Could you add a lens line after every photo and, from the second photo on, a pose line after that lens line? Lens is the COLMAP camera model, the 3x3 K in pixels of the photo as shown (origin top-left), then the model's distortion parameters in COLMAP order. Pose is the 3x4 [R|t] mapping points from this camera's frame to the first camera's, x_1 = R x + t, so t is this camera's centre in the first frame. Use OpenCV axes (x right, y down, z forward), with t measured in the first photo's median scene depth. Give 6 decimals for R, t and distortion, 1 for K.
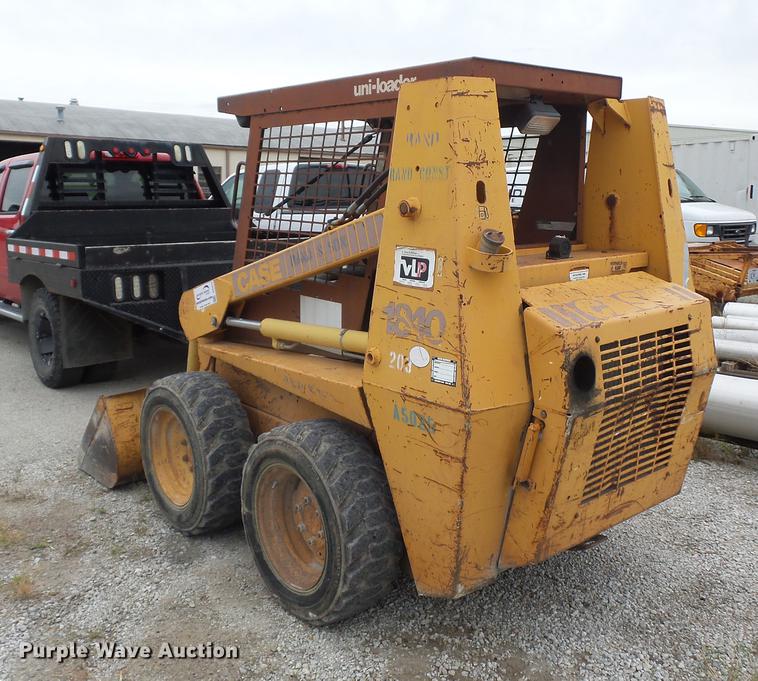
lens RADIAL K [[785.7, 0, 360.3], [0, 785.7, 306.9], [0, 0, 1]] dist [-0.008337, 0.000000]
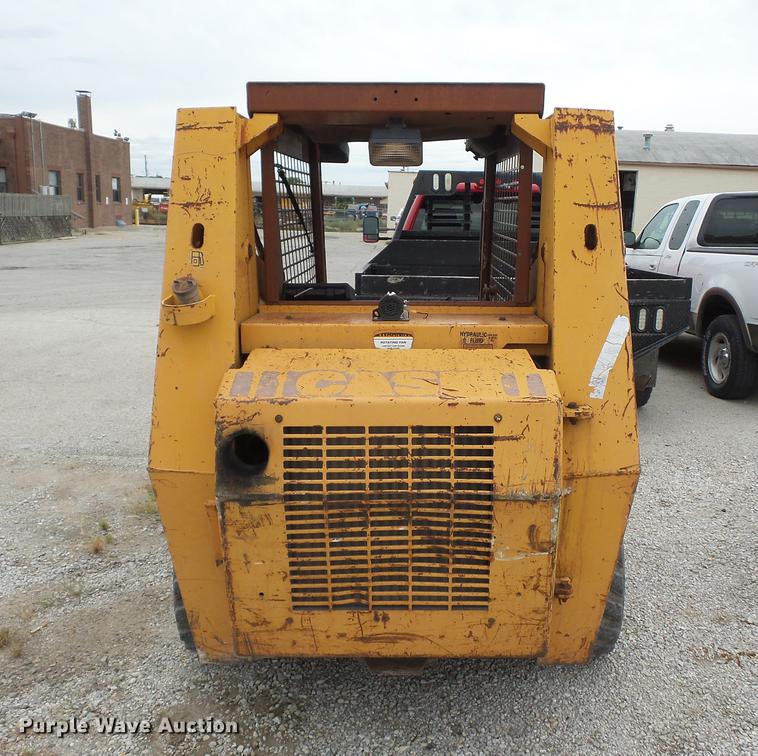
lens RADIAL K [[798.8, 0, 411.9], [0, 798.8, 377.8], [0, 0, 1]] dist [0.006352, 0.000000]
pose [[0.773863, 0.141364, -0.617375, 0.822382], [-0.111047, 0.989957, 0.087482, -0.080732], [0.623542, 0.000859, 0.781790, 0.378112]]
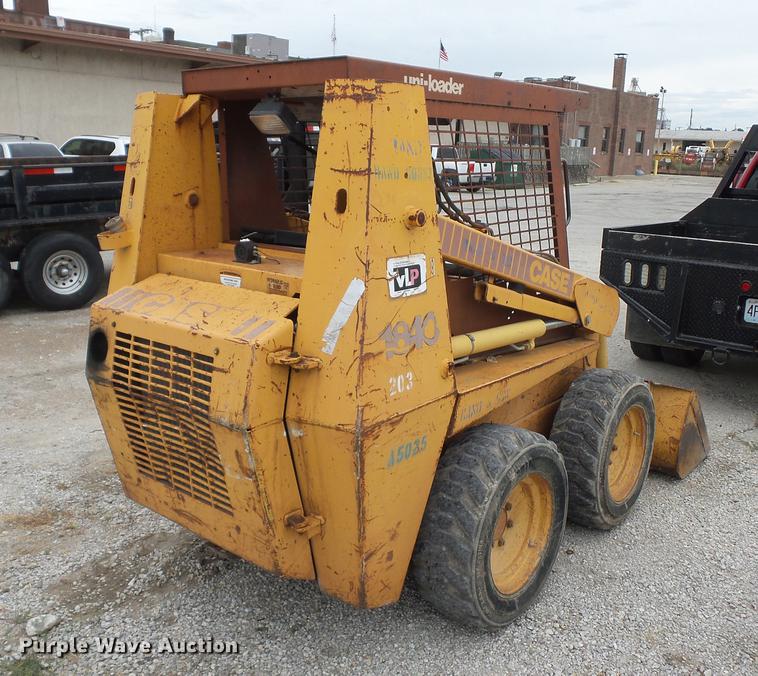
lens RADIAL K [[744.1, 0, 421.8], [0, 744.1, 318.4], [0, 0, 1]] dist [0.009539, 0.000000]
pose [[0.223173, 0.222161, -0.949125, 1.243920], [-0.175249, 0.966962, 0.185129, -0.212141], [0.958896, 0.125018, 0.254734, 1.018598]]
